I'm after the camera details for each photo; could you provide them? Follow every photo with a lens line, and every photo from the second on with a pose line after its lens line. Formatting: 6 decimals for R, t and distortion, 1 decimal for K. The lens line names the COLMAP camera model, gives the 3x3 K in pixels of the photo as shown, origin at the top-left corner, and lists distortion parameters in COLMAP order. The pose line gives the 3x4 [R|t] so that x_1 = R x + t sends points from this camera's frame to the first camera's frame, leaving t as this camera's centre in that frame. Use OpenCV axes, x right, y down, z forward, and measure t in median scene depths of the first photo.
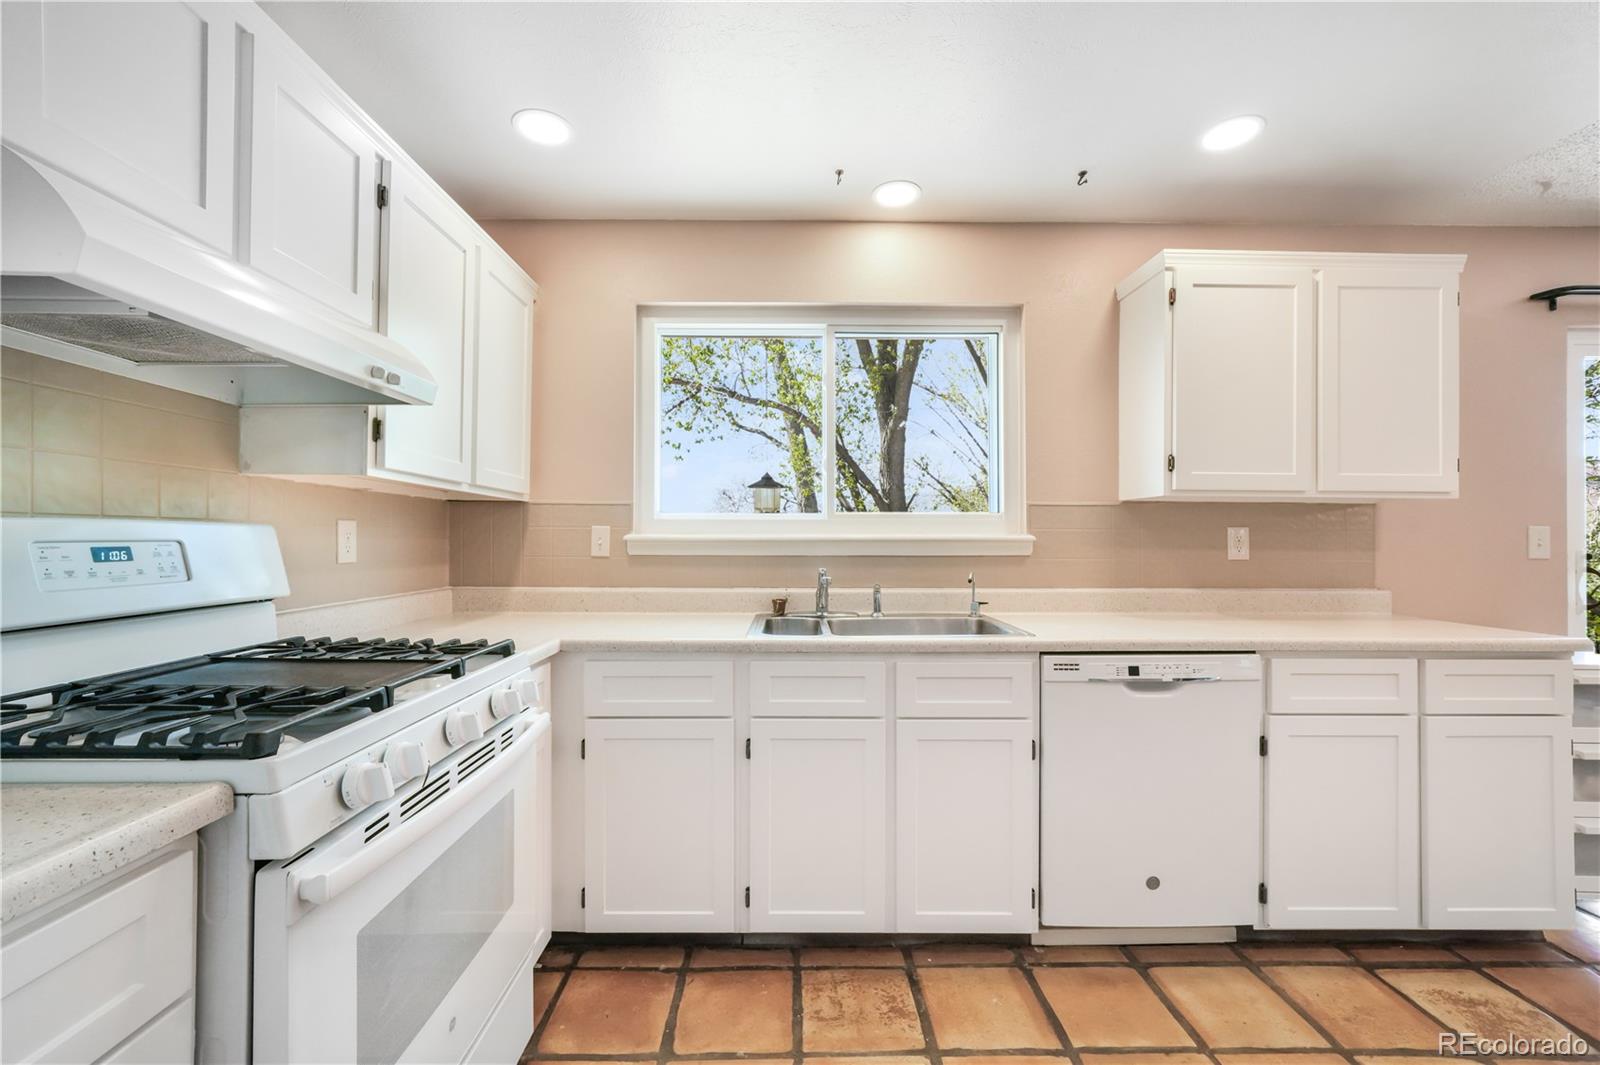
lens RADIAL K [[659.4, 0, 798.0], [0, 659.4, 536.2], [0, 0, 1]] dist [0.000343, 0.000636]
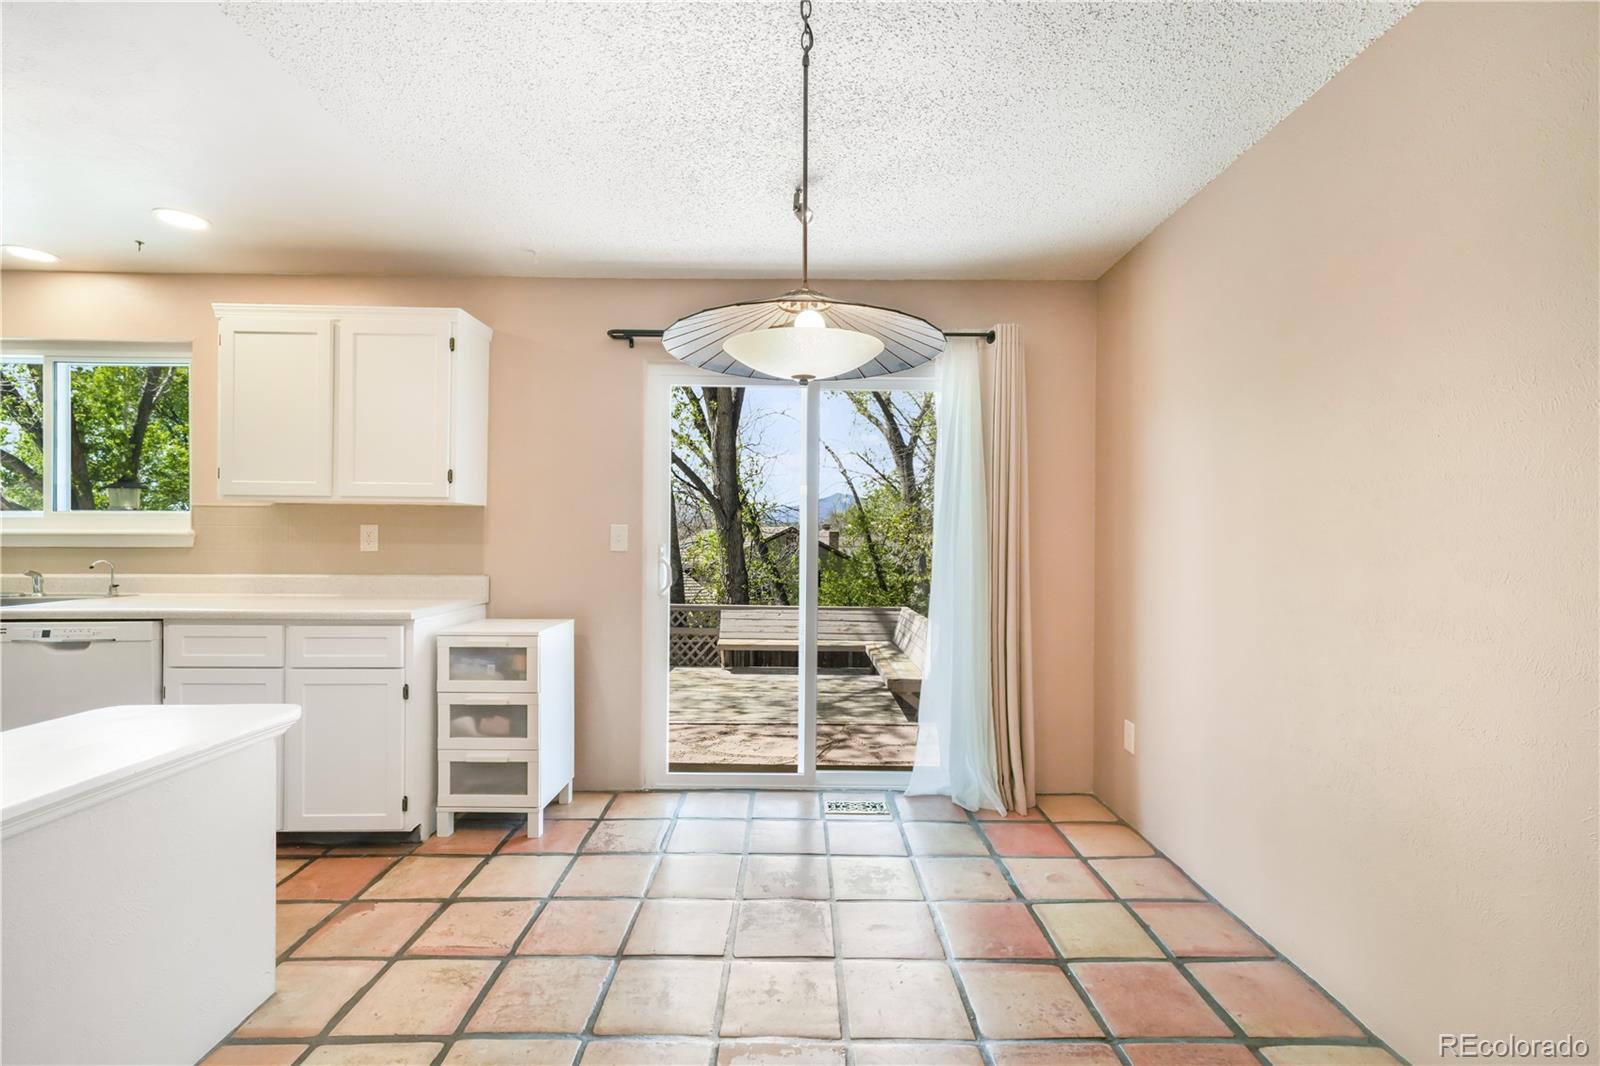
lens RADIAL K [[692.2, 0, 802.4], [0, 692.2, 536.2], [0, 0, 1]] dist [0.002624, 0.000463]
pose [[0.999995, 0.002771, 0.001385, 1.872599], [-0.002782, 0.999967, 0.007592, -0.005421], [-0.001364, -0.007596, 0.999970, -0.362148]]
